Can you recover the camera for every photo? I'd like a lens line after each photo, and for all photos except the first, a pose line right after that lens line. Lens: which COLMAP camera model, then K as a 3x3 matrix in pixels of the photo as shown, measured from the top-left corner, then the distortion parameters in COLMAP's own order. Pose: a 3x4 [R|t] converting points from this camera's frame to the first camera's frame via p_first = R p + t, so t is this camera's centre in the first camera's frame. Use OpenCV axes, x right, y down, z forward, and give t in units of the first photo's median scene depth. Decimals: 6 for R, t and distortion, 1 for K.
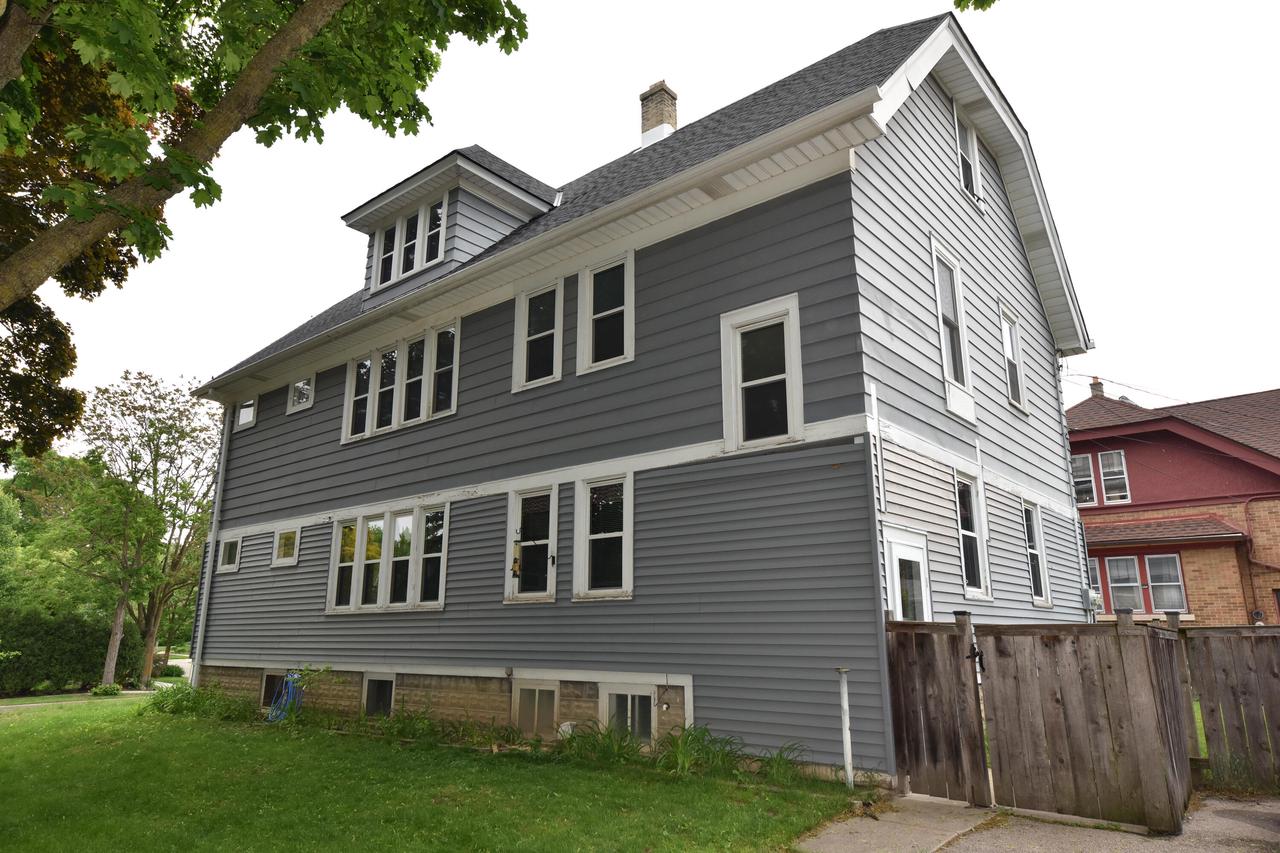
lens RADIAL K [[814.3, 0, 634.6], [0, 814.3, 429.6], [0, 0, 1]] dist [0.019190, 0.002837]
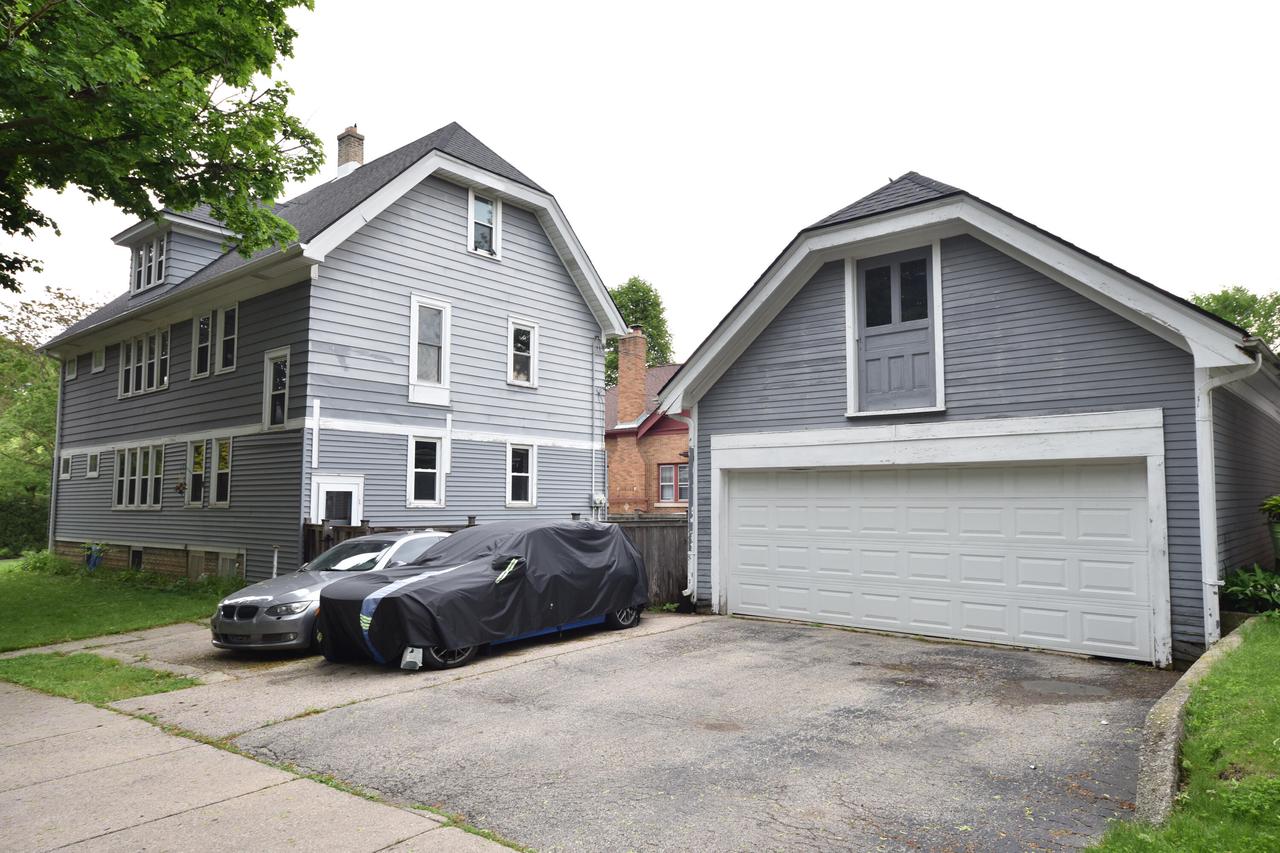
lens RADIAL K [[814.3, 0, 640.7], [0, 814.3, 428.2], [0, 0, 1]] dist [0.019190, 0.002837]
pose [[0.999957, -0.001335, 0.009198, 0.626013], [-0.000109, 0.987873, 0.155264, -0.174023], [-0.009294, -0.155258, 0.987830, -0.543320]]
